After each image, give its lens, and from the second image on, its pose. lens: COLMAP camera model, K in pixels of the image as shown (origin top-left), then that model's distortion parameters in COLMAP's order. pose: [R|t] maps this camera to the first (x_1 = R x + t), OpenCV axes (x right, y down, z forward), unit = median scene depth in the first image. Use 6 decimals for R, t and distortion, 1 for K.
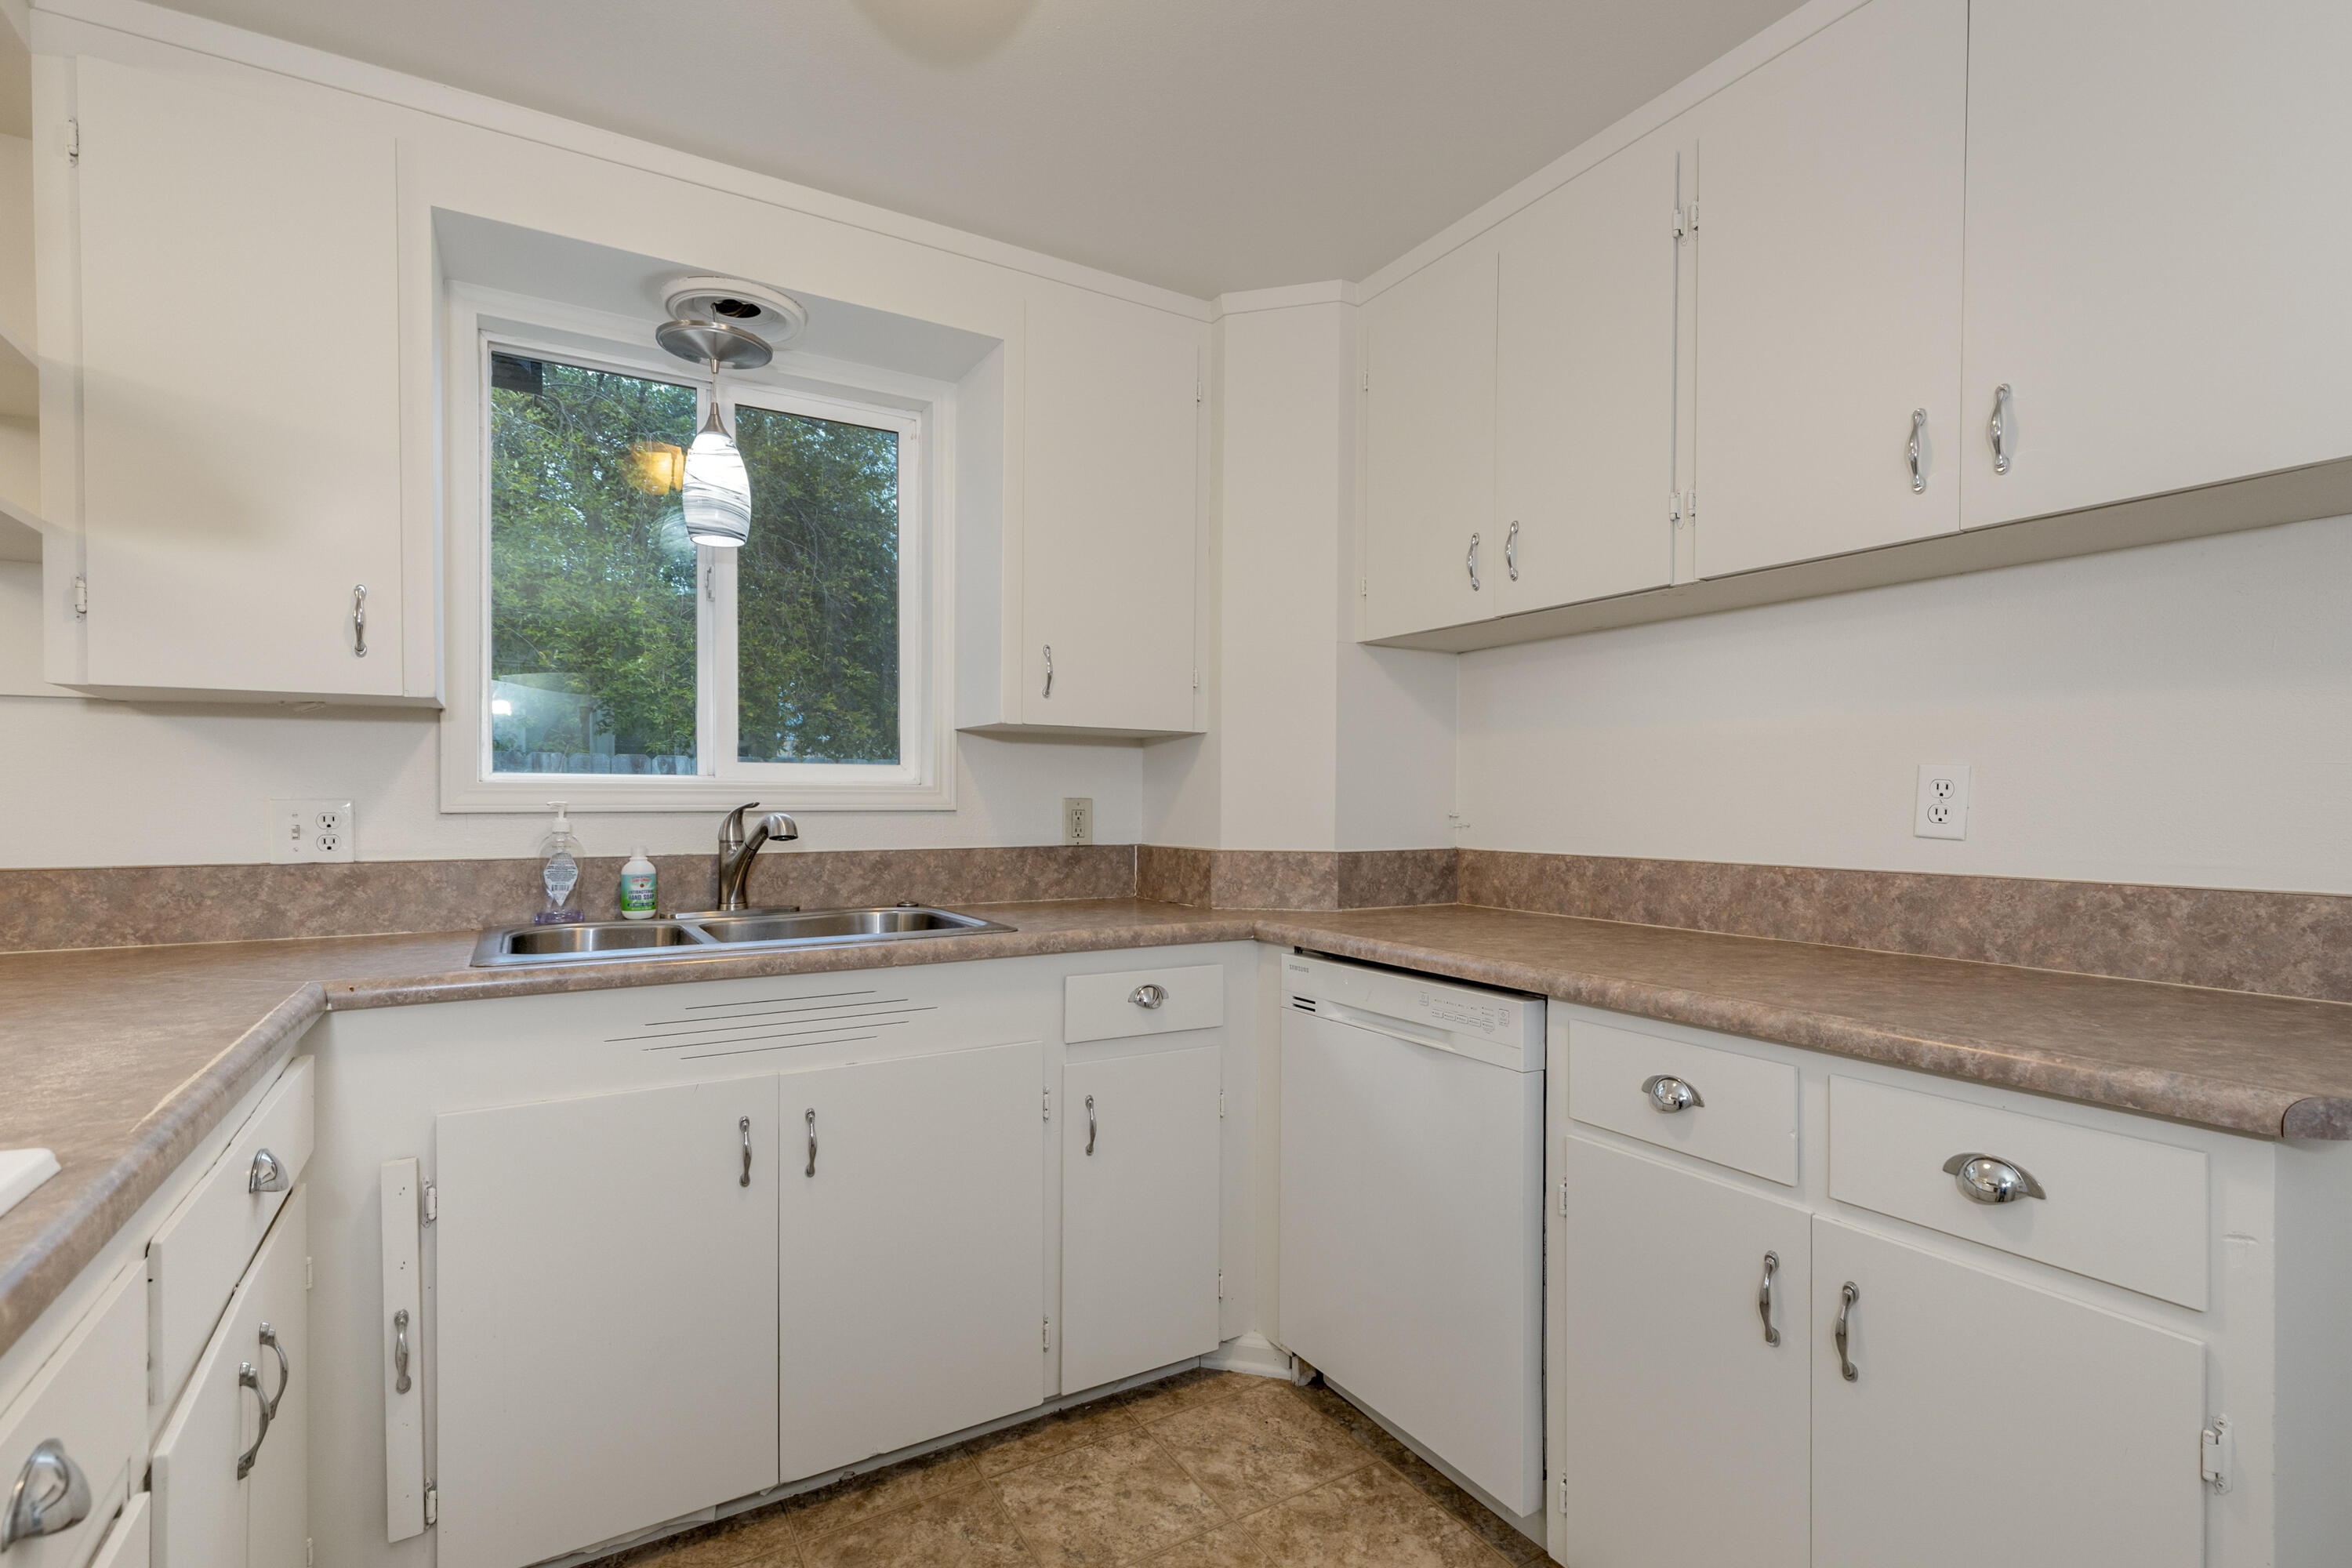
lens RADIAL K [[1077.8, 0, 1195.9], [0, 1077.8, 806.9], [0, 0, 1]] dist [0.007343, -0.000411]
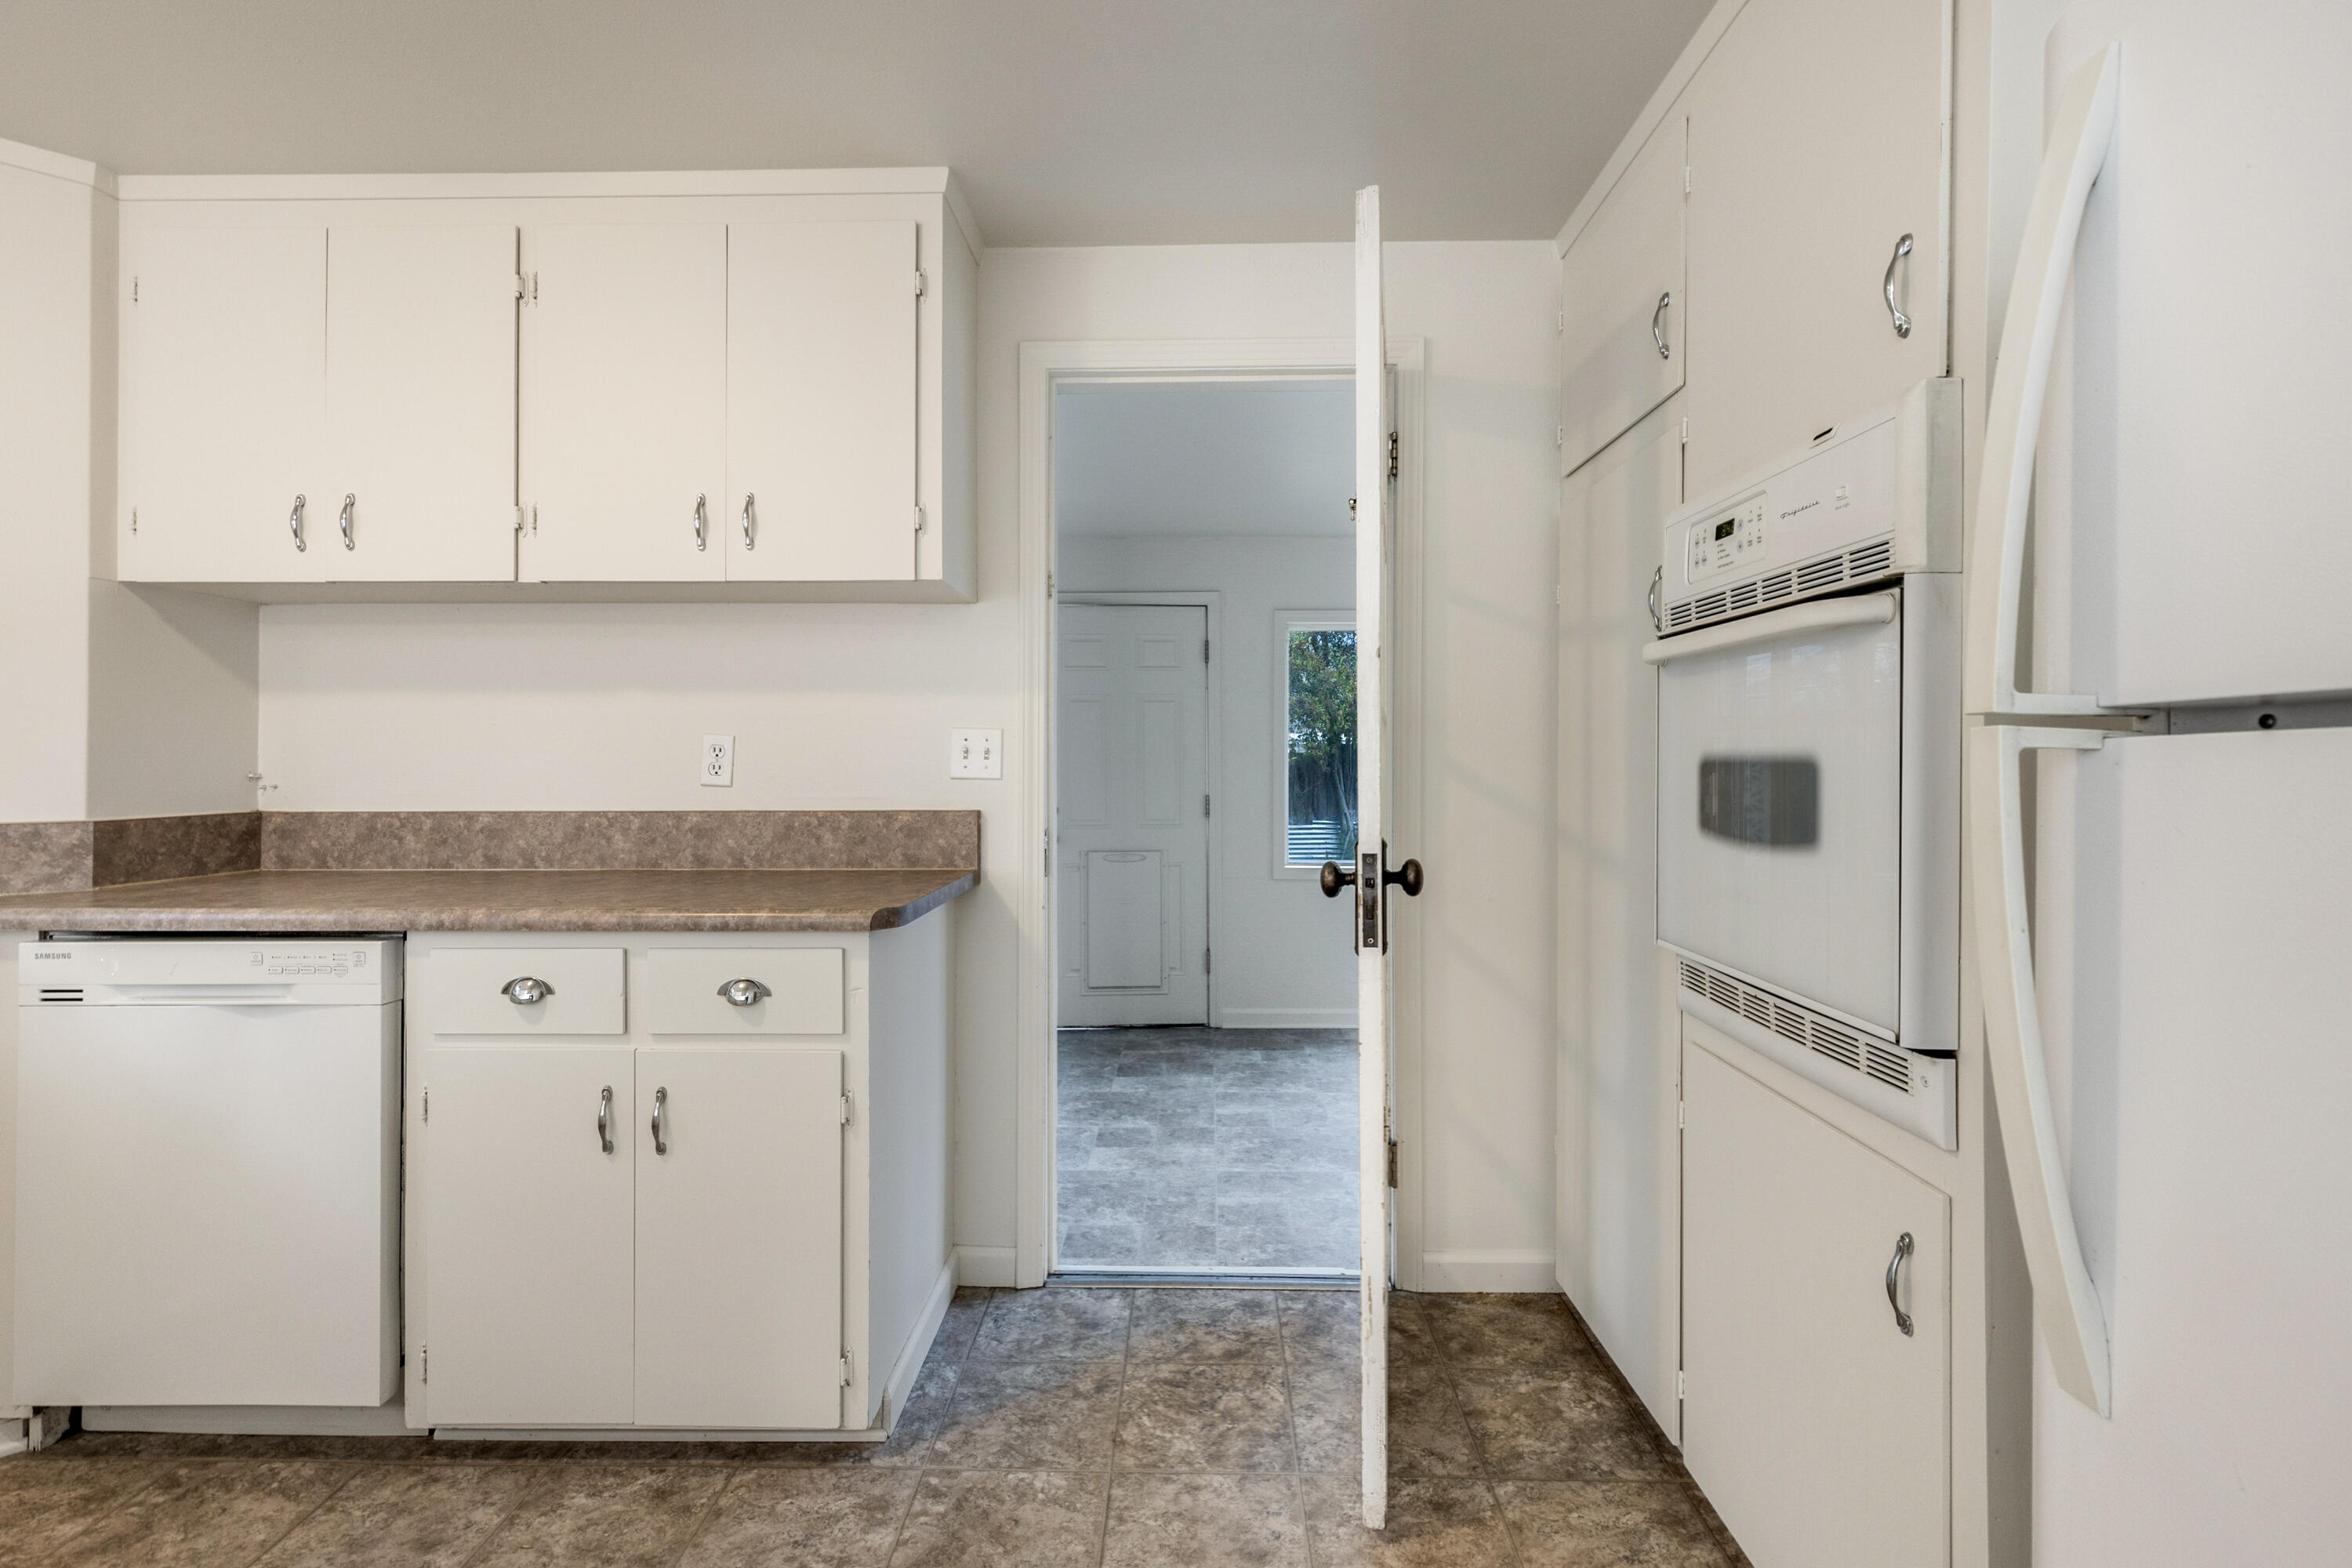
lens RADIAL K [[1077.8, 0, 1171.6], [0, 1077.8, 753.4], [0, 0, 1]] dist [0.007343, -0.000411]
pose [[0.541063, 0.002088, 0.840980, -0.173063], [0.007823, 0.999941, -0.007516, 0.001628], [-0.840946, 0.010646, 0.541014, -0.258932]]
